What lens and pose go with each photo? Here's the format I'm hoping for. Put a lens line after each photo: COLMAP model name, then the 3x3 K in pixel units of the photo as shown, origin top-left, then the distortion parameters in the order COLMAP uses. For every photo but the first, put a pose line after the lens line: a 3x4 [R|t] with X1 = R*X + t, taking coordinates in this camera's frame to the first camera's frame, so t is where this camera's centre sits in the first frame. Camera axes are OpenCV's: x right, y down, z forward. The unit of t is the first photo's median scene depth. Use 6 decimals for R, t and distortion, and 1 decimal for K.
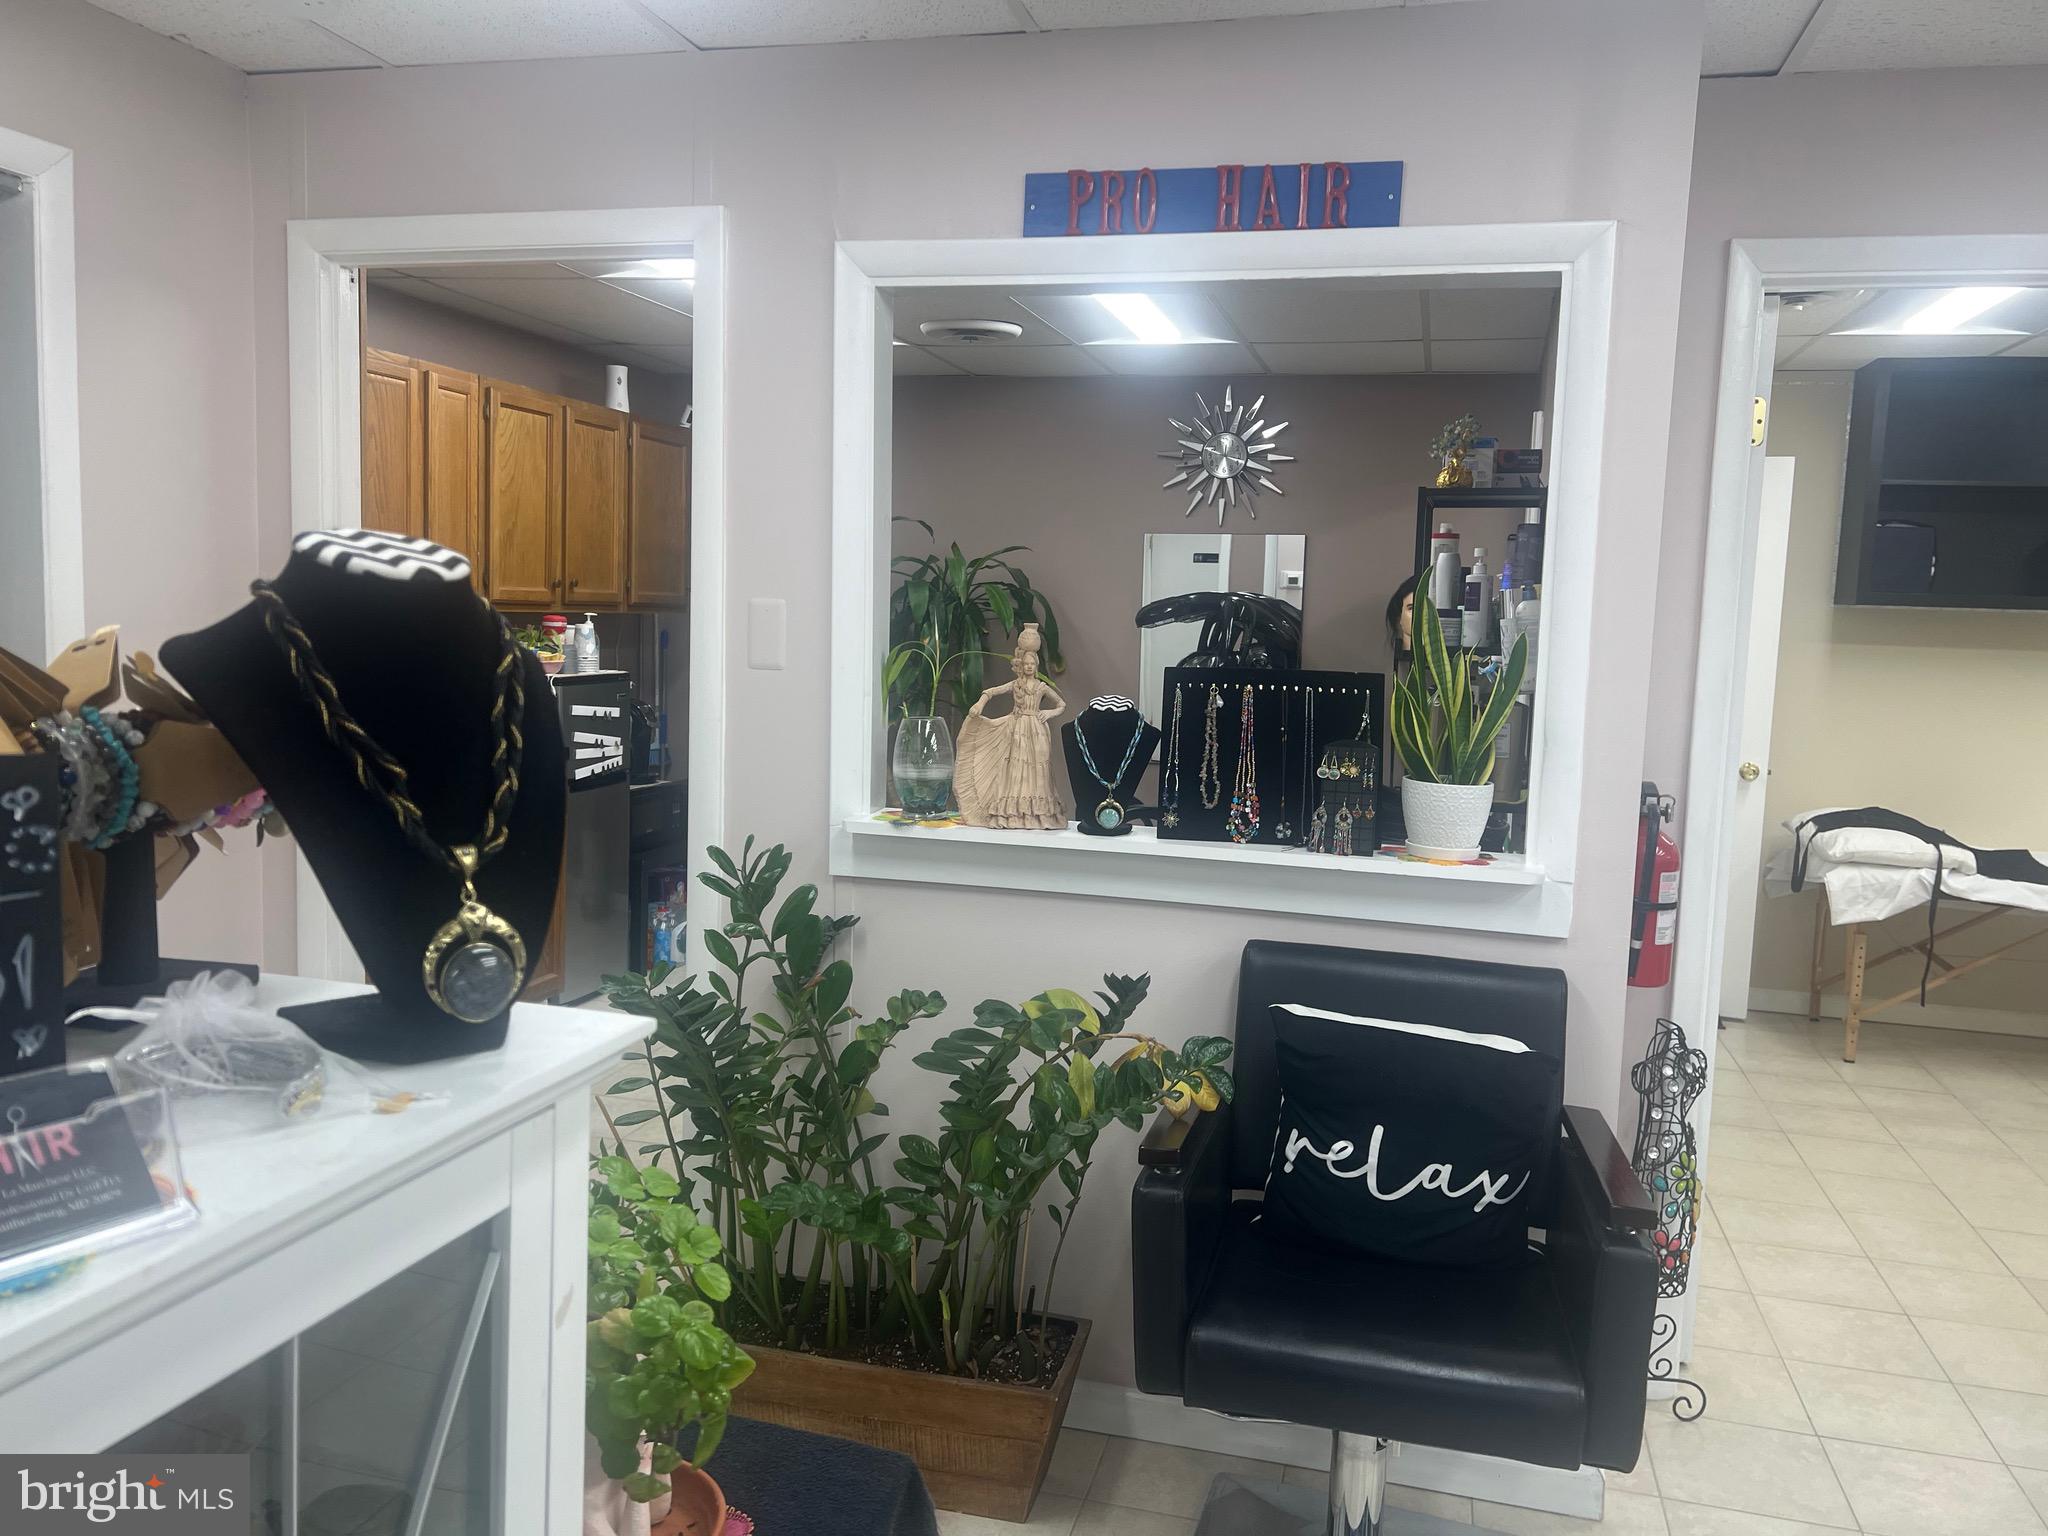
lens RADIAL K [[1519.9, 0, 1035.3], [0, 1519.9, 758.9], [0, 0, 1]] dist [0.065105, -0.077838]
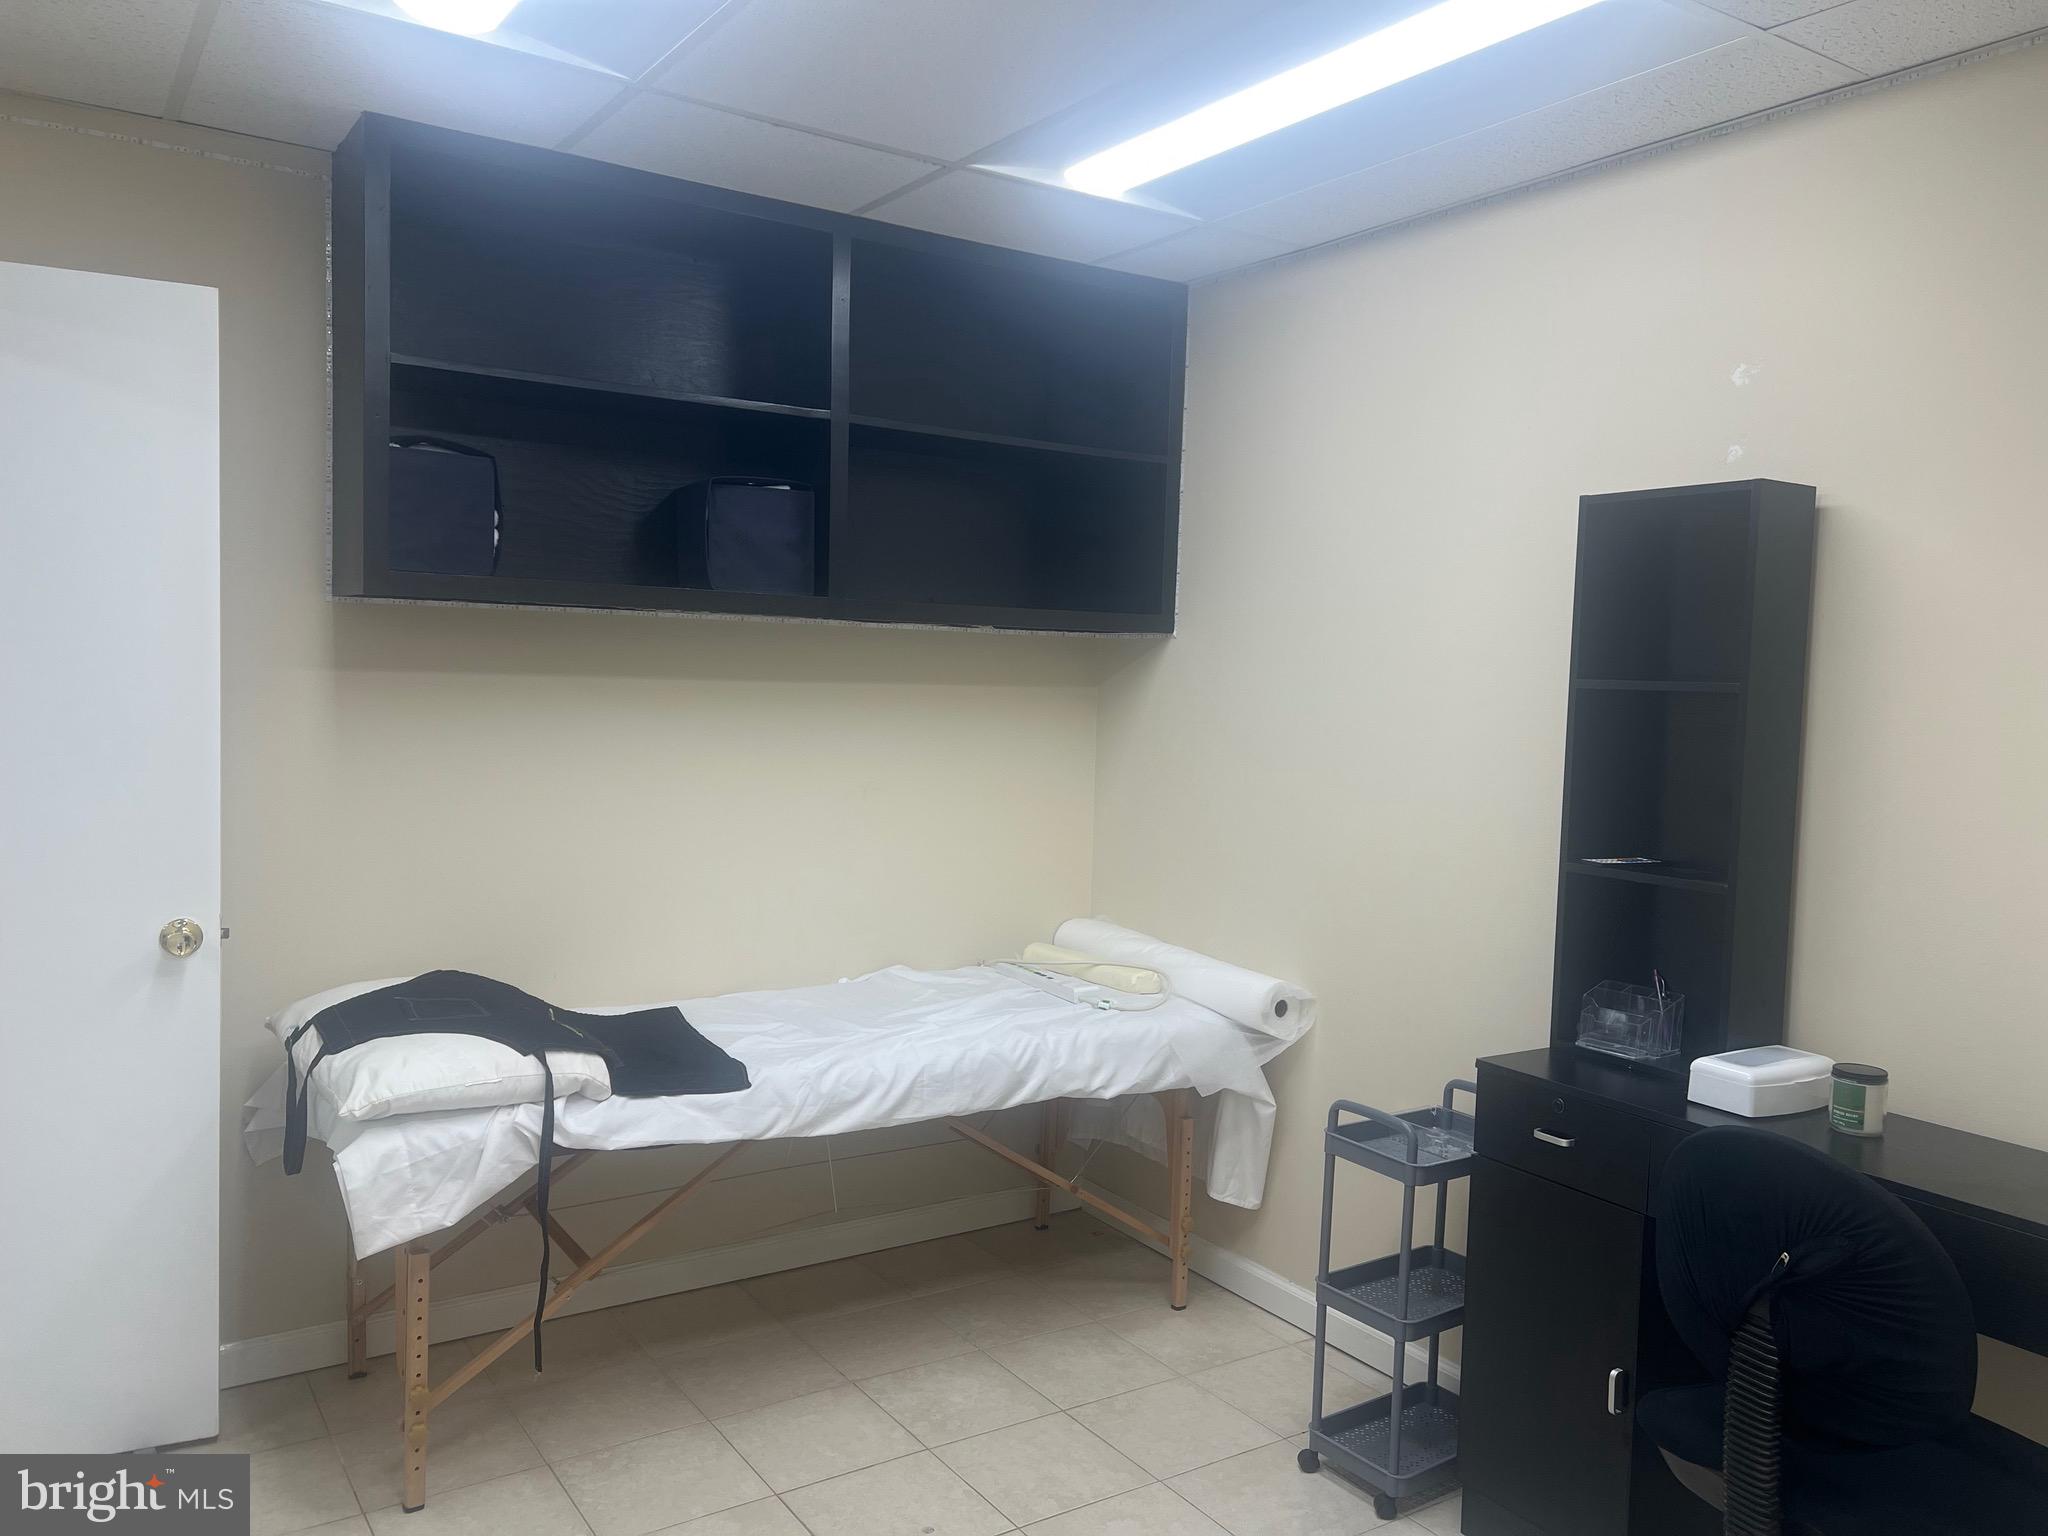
lens RADIAL K [[1519.9, 0, 1034.2], [0, 1519.9, 774.4], [0, 0, 1]] dist [0.065105, -0.077838]
pose [[0.659643, -0.067092, 0.748579, 0.404784], [0.065022, 0.997368, 0.032093, -0.058661], [-0.748761, 0.027504, 0.662269, 0.682634]]
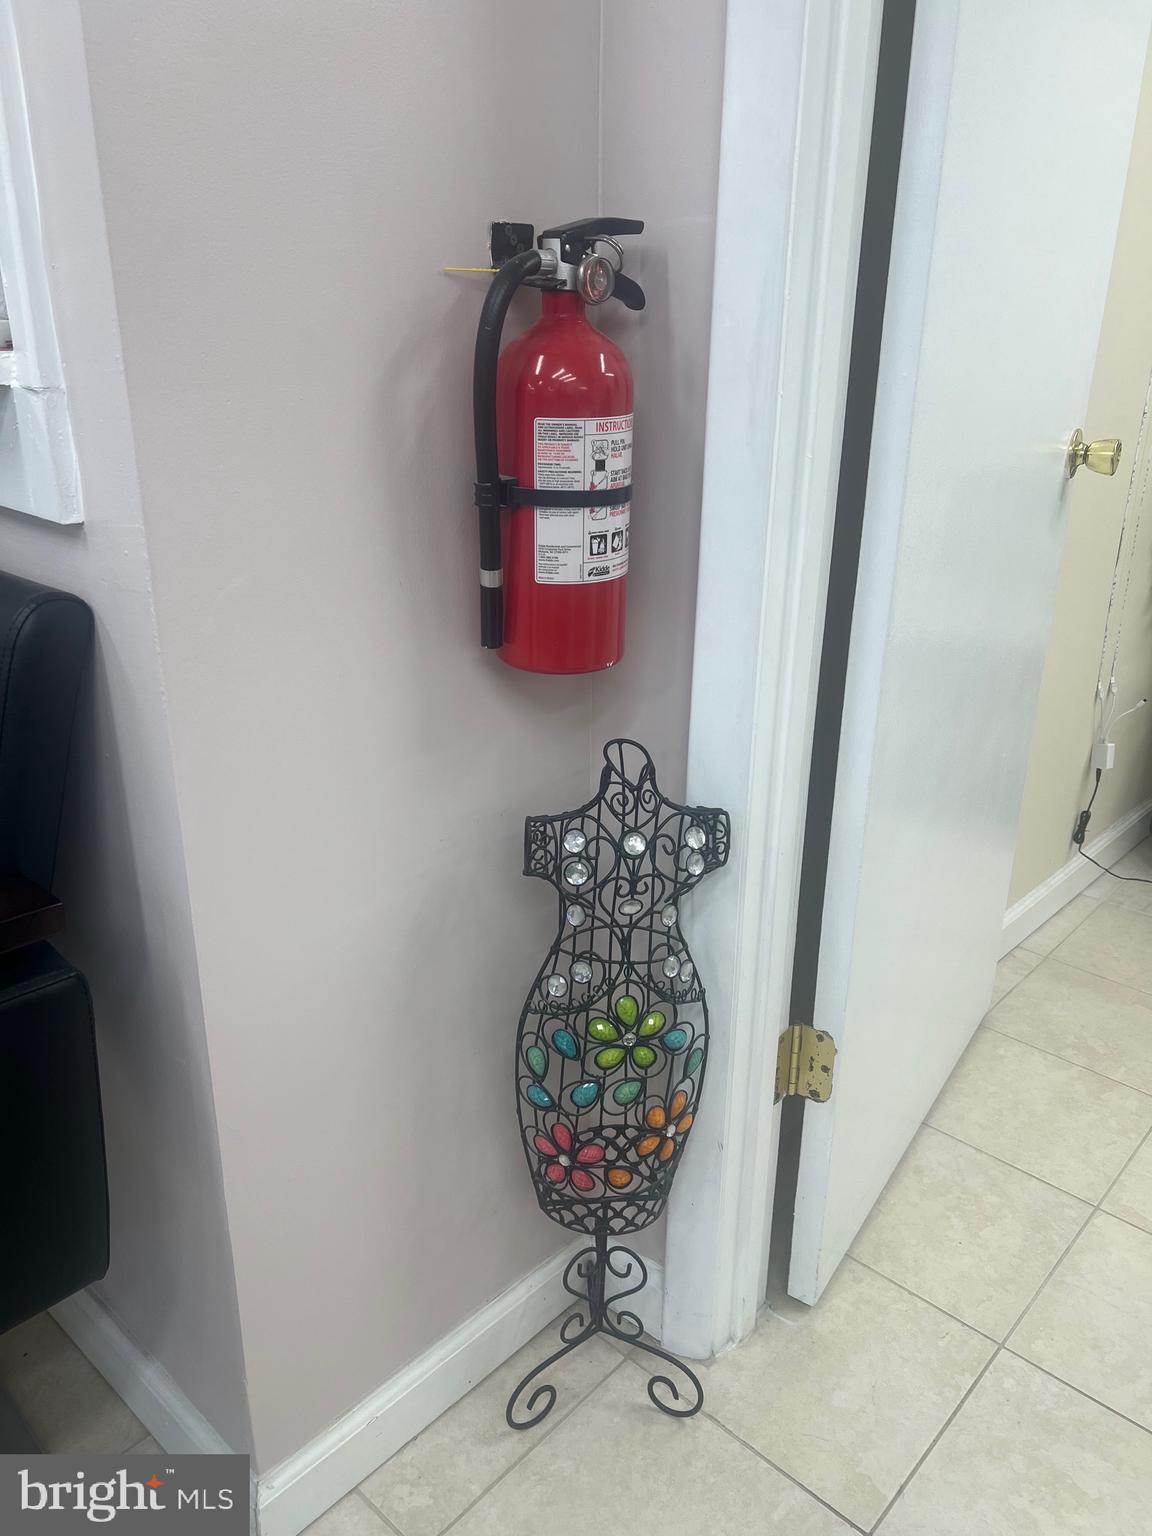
lens RADIAL K [[1139.9, 0, 574.2], [0, 1139.9, 763.3], [0, 0, 1]] dist [0.065105, -0.077838]
pose [[0.888853, 0.143148, -0.435257, 0.396515], [-0.034066, 0.967961, 0.248778, 0.060574], [0.456925, -0.206300, 0.865252, 0.478145]]
